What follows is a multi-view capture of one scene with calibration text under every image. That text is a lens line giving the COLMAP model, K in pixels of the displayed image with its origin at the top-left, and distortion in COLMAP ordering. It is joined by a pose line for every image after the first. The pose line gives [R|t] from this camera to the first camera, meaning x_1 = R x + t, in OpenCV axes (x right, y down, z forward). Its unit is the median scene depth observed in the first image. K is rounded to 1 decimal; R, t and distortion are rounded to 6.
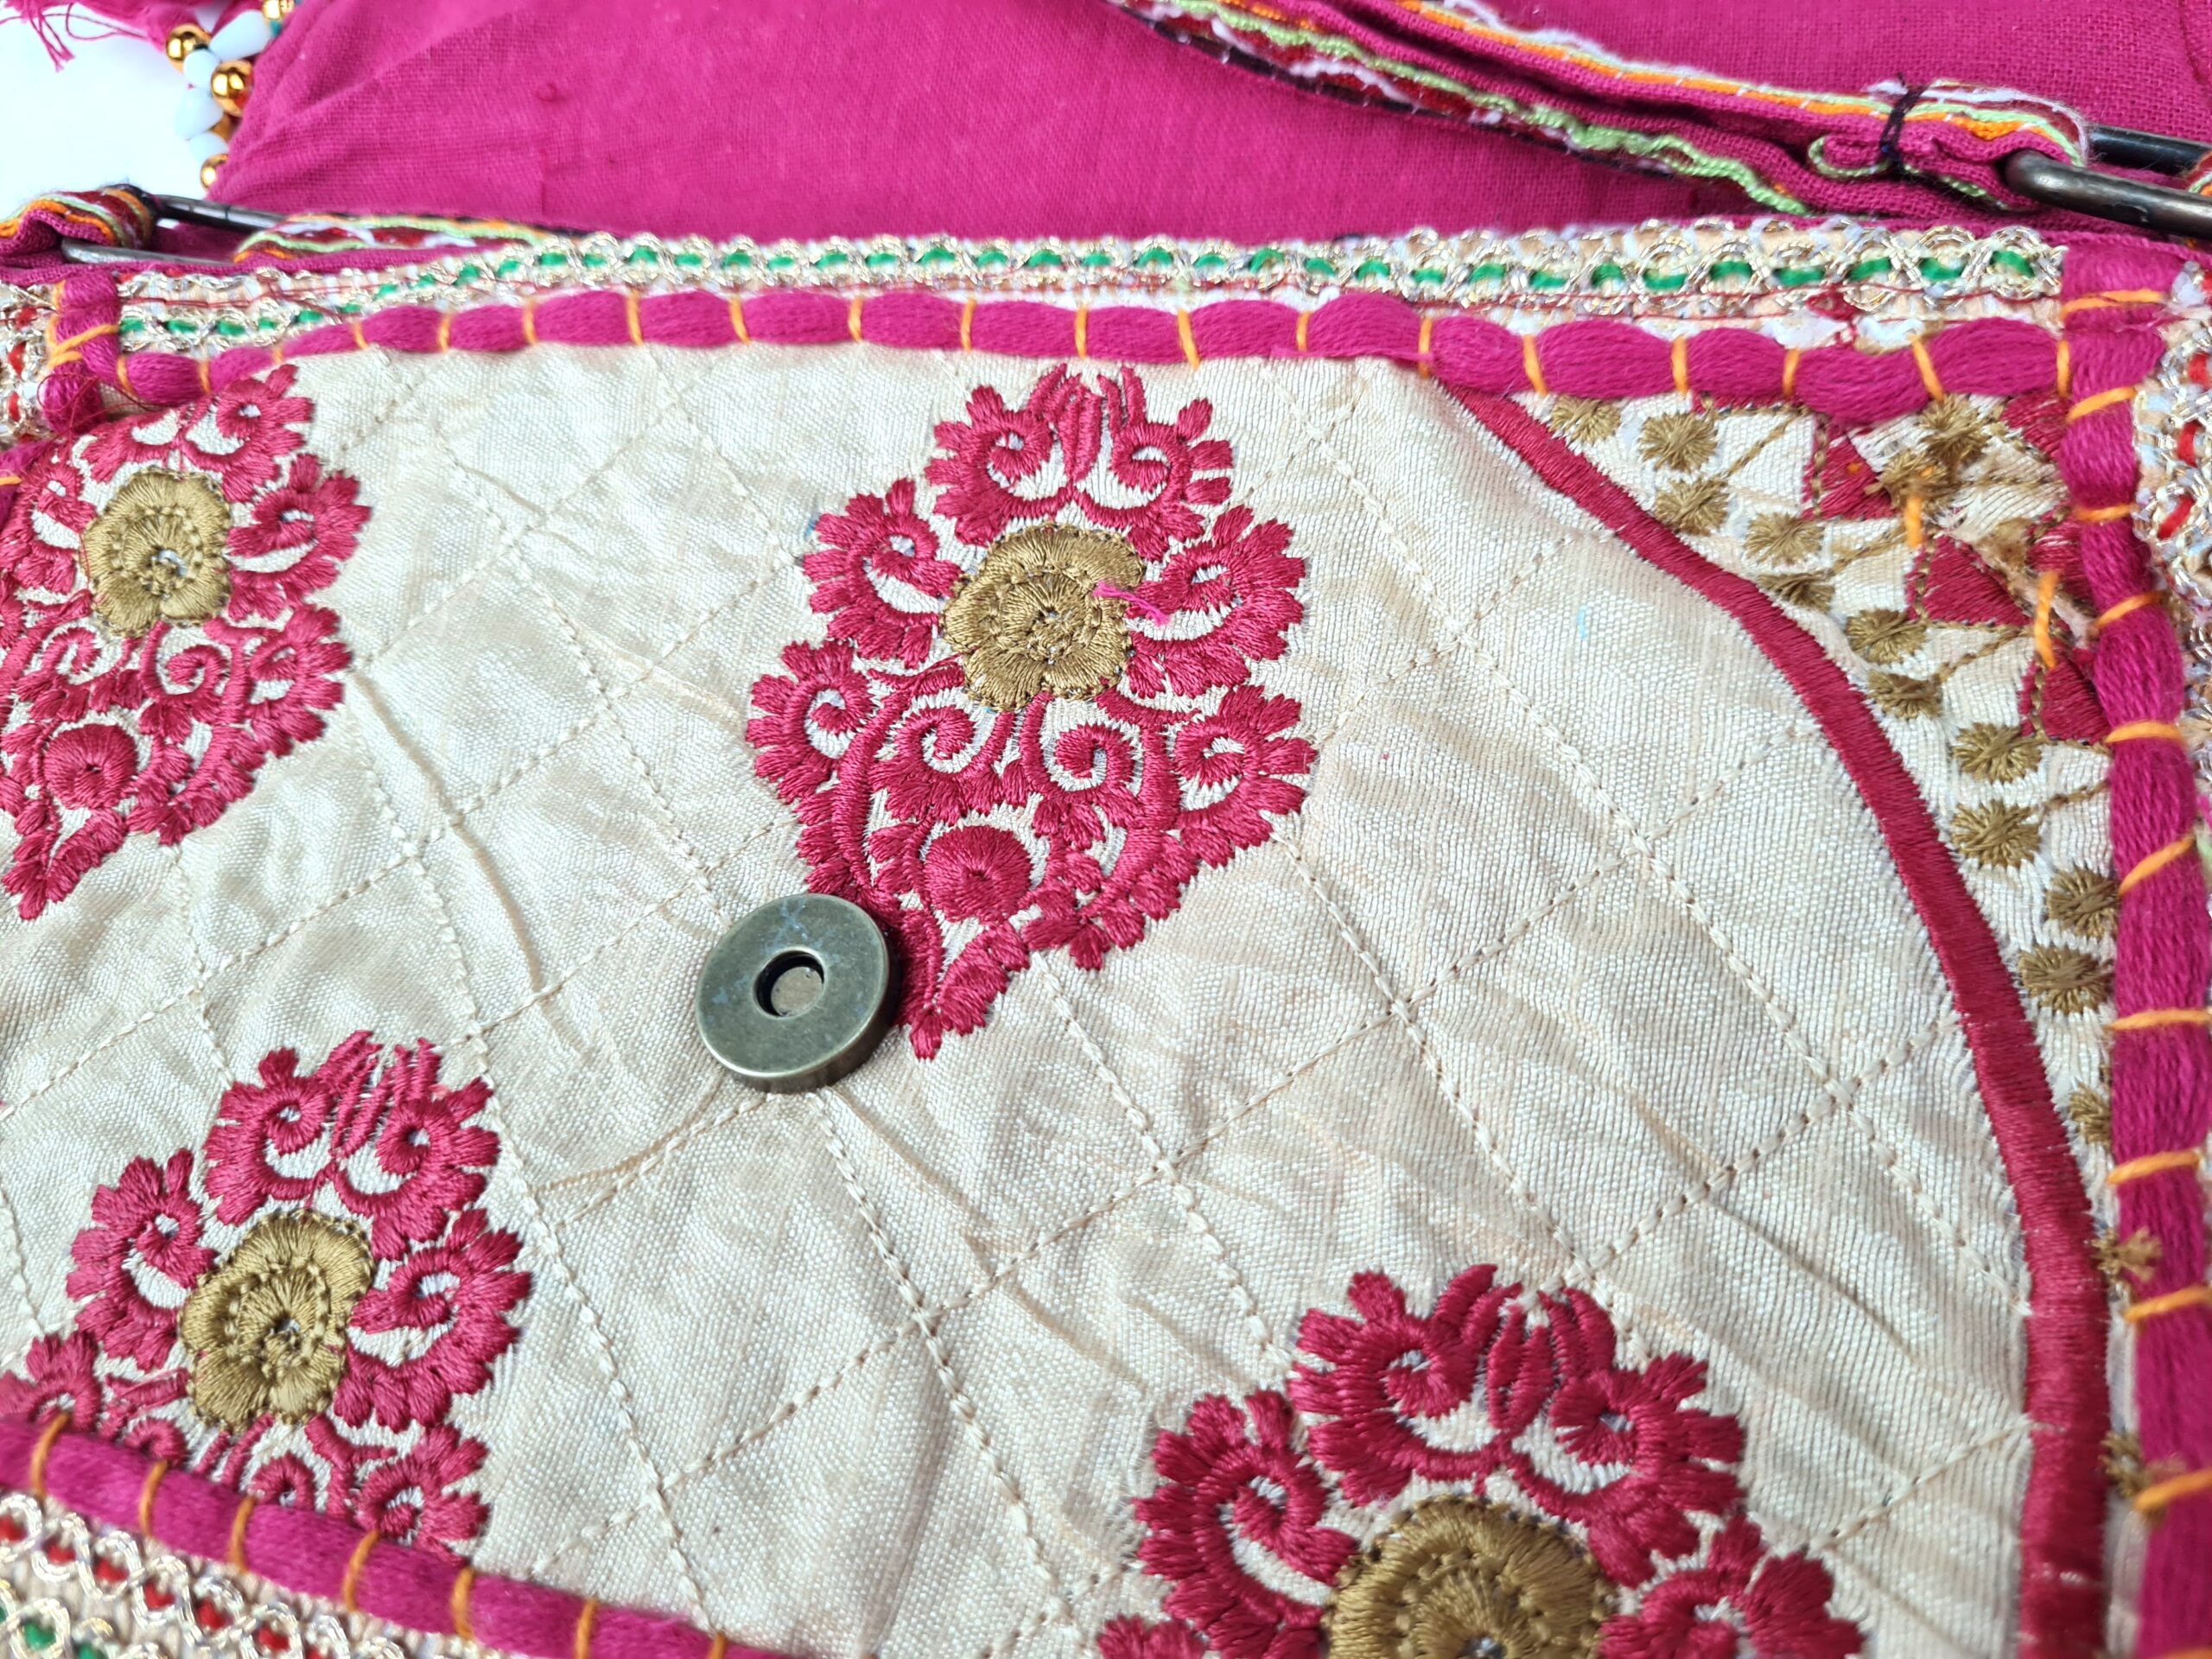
lens RADIAL K [[1775.8, 0, 1106.0], [0, 1775.8, 829.5], [0, 0, 1]] dist [-0.025400, 0.003607]
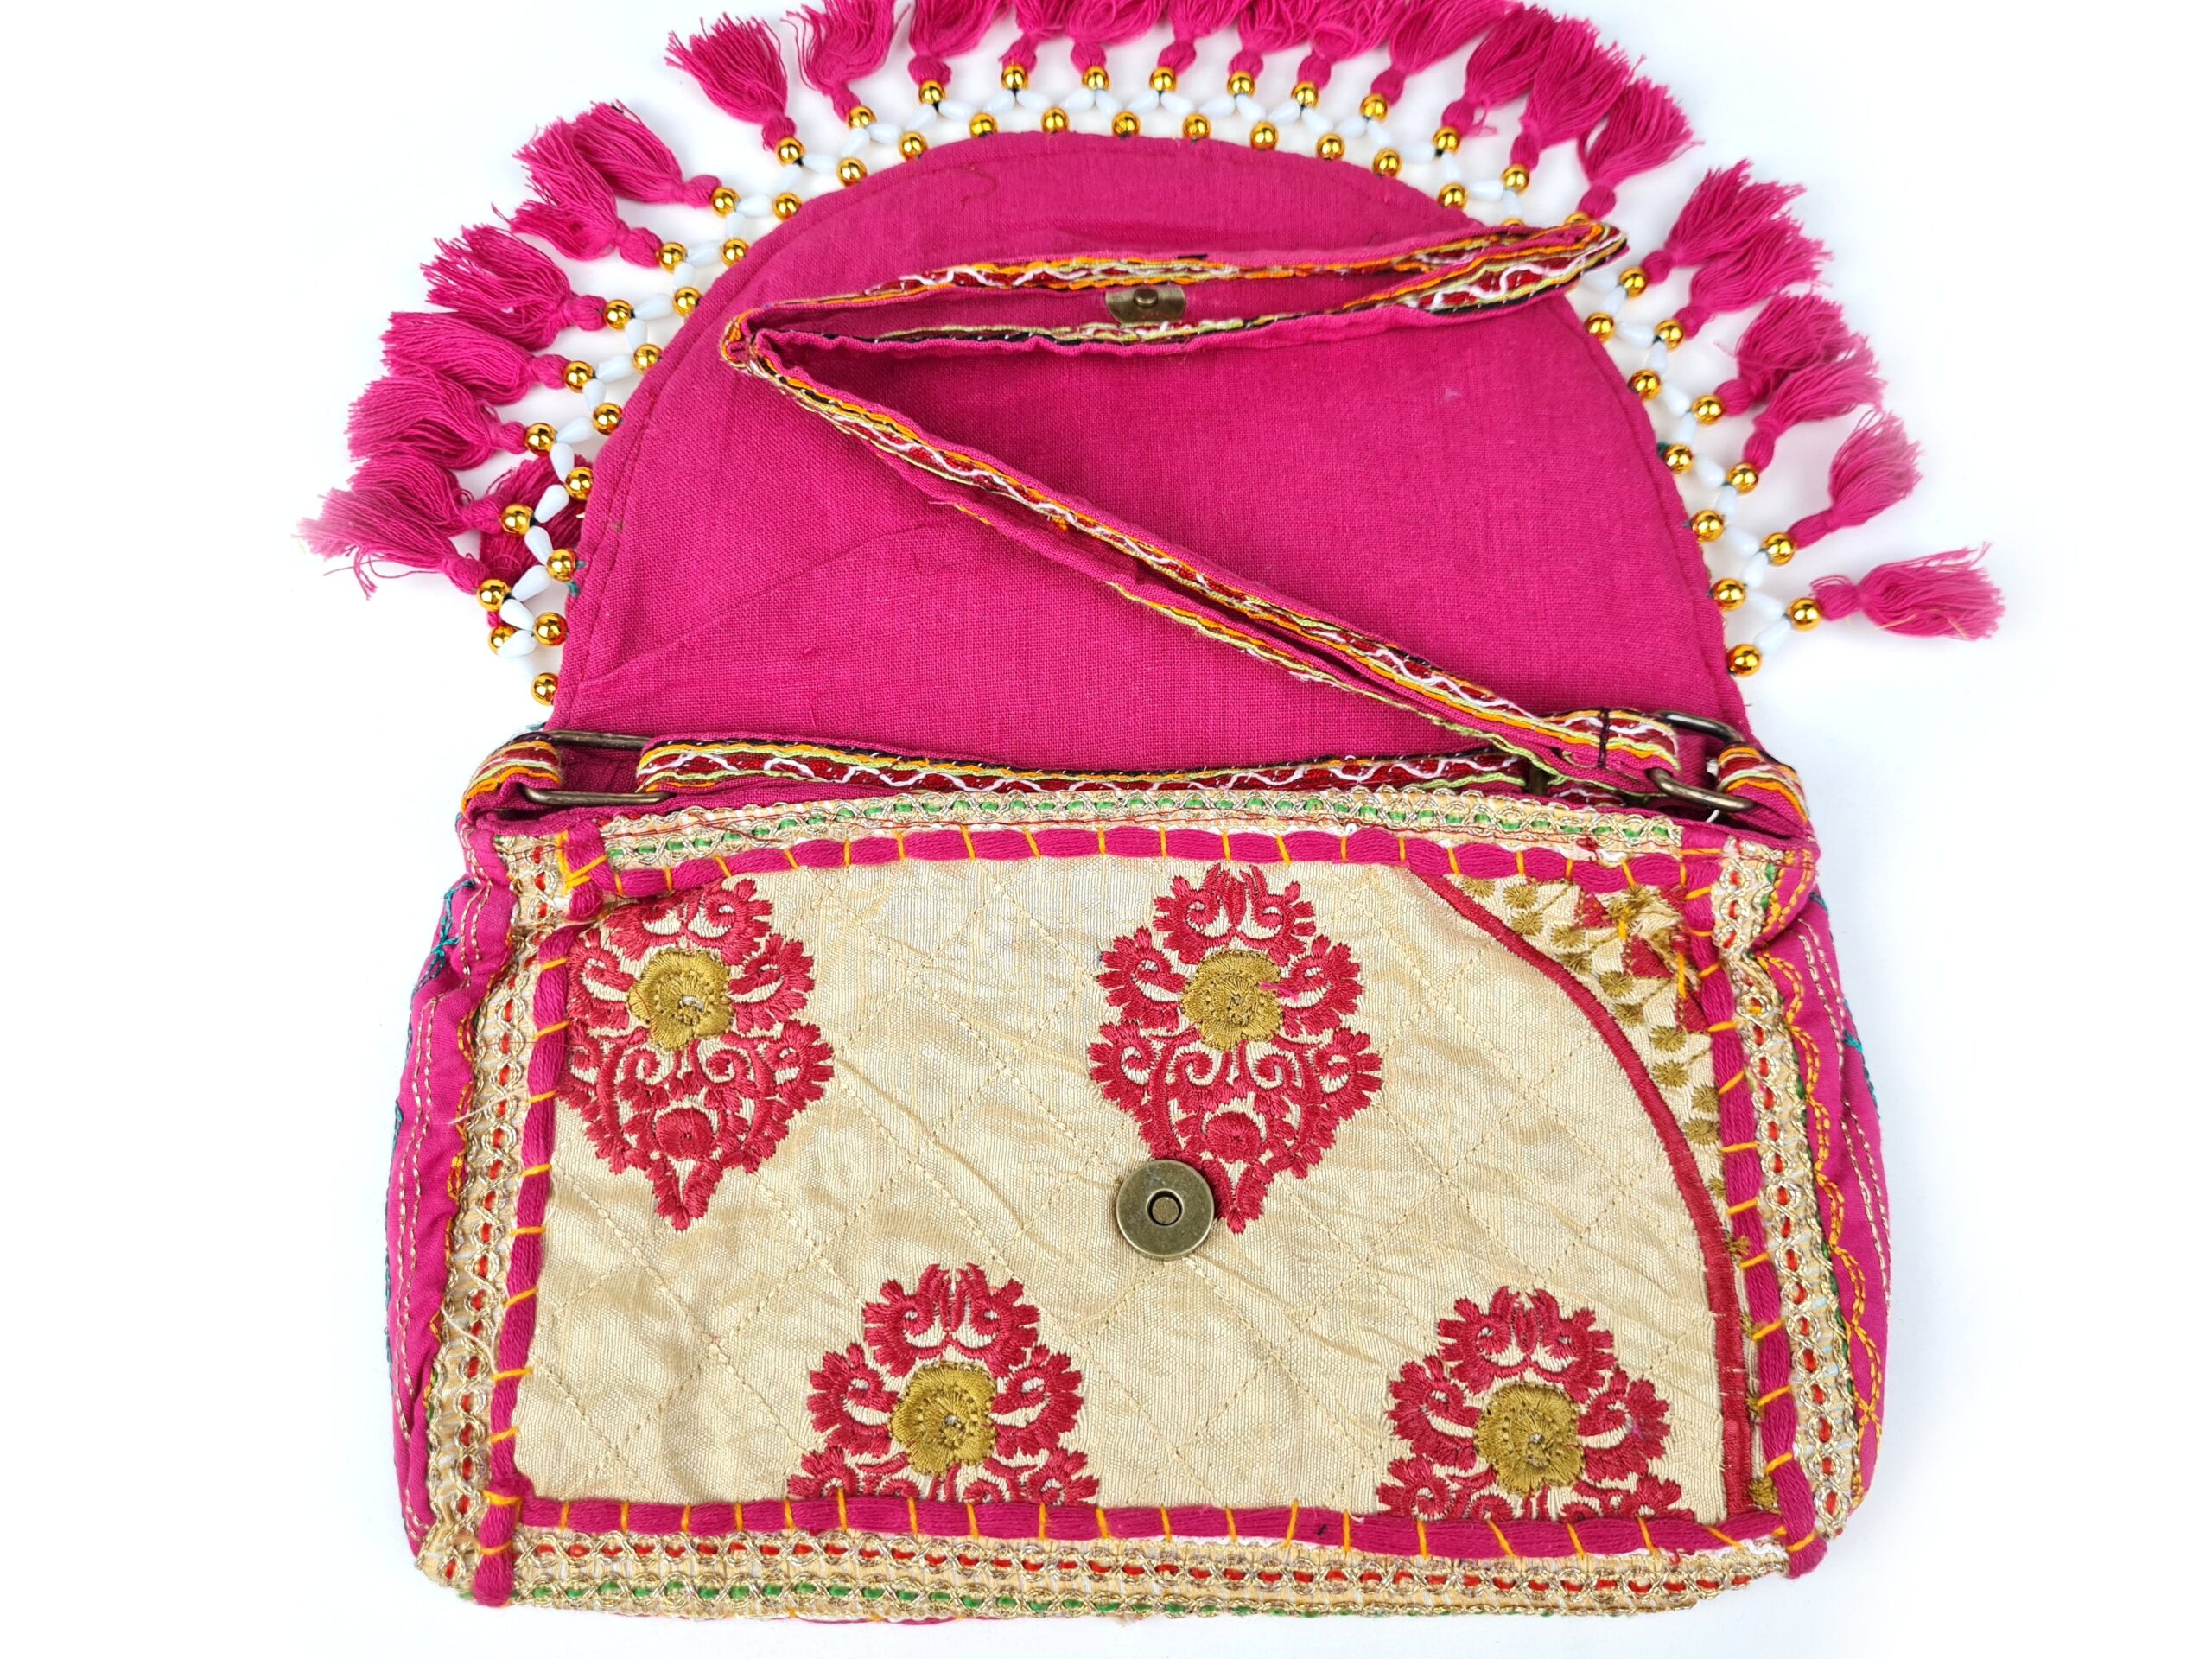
lens RADIAL K [[1703.4, 0, 1106.0], [0, 1703.4, 829.5], [0, 0, 1]] dist [0.012472, 0.002286]
pose [[0.947741, -0.135353, 0.288907, -0.757515], [0.098078, 0.985300, 0.139872, -0.637513], [-0.303593, -0.104227, 0.947084, -0.837536]]
